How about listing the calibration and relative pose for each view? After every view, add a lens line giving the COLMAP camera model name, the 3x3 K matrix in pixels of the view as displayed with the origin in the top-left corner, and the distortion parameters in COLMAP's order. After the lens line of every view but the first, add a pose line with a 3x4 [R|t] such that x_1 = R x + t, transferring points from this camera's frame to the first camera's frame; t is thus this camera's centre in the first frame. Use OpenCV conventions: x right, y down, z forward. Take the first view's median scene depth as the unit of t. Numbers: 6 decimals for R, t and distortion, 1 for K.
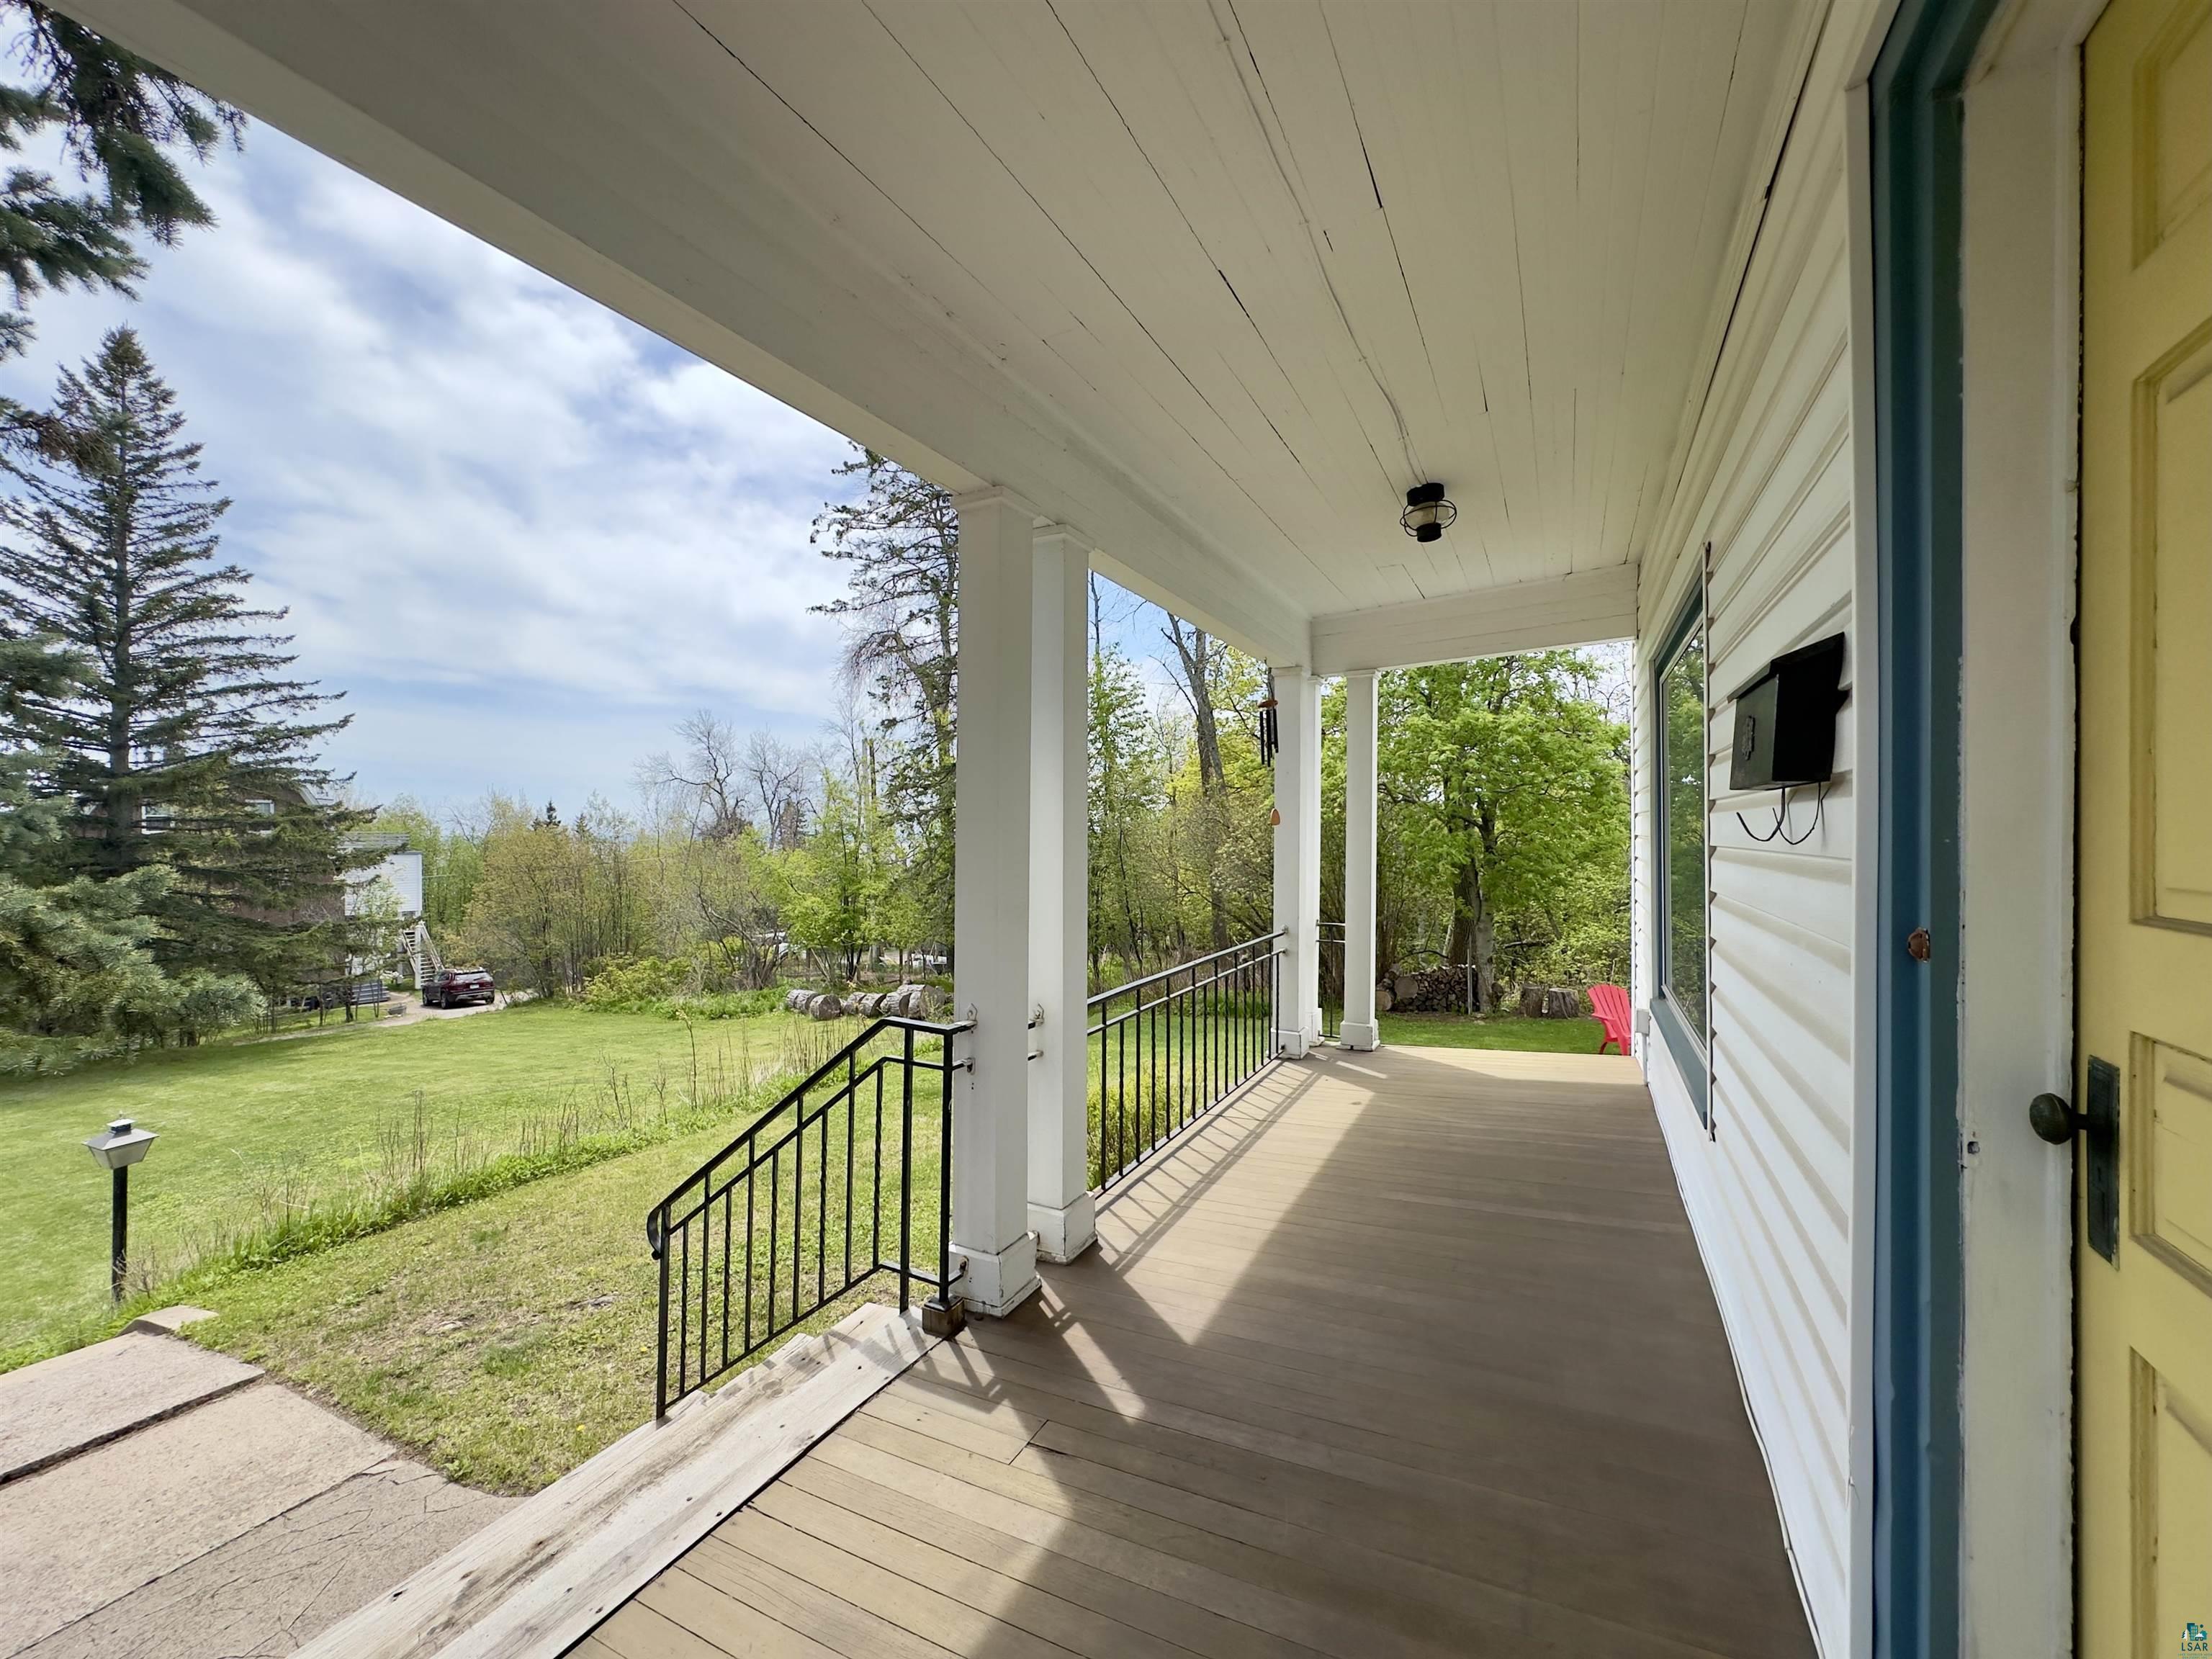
lens RADIAL K [[879.5, 0, 1108.9], [0, 879.5, 843.6], [0, 0, 1]] dist [-0.001698, 0.000345]
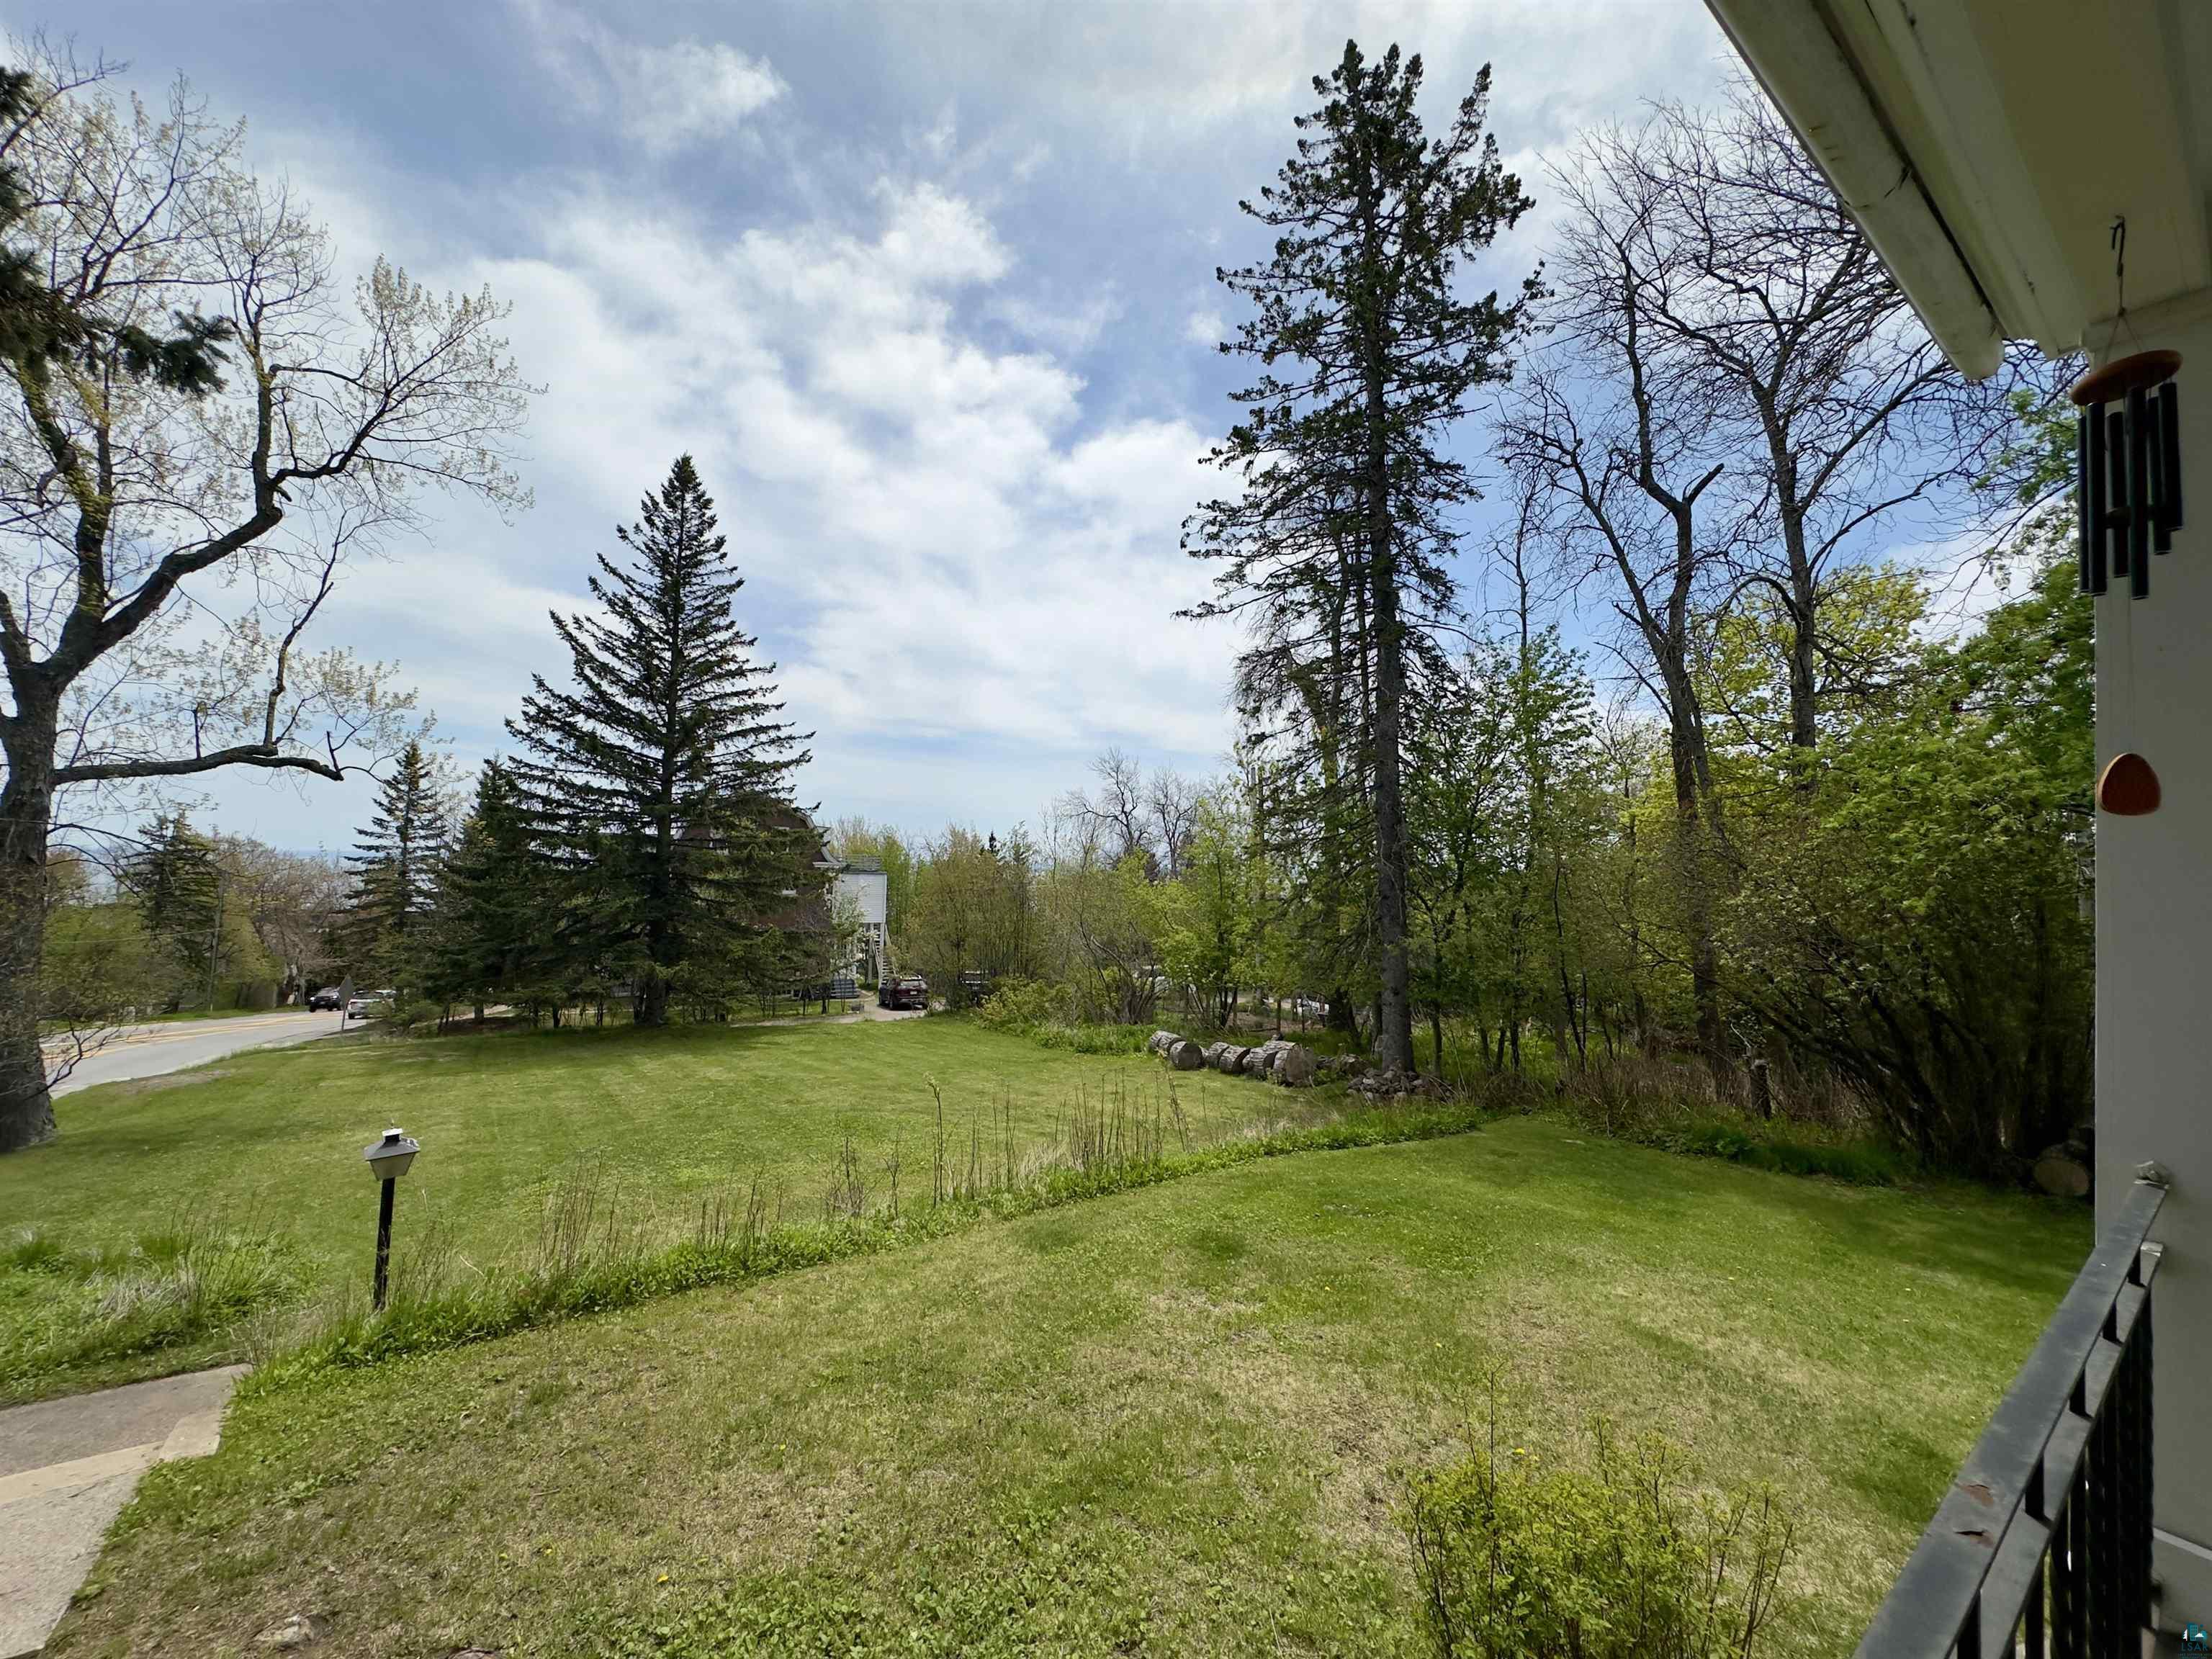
lens RADIAL K [[879.5, 0, 1105.6], [0, 879.5, 837.1], [0, 0, 1]] dist [-0.001698, 0.000345]
pose [[0.896379, 0.010764, -0.443159, 0.002739], [-0.032563, 0.998603, -0.041609, 0.002394], [0.442092, 0.051728, 0.895477, 0.149786]]
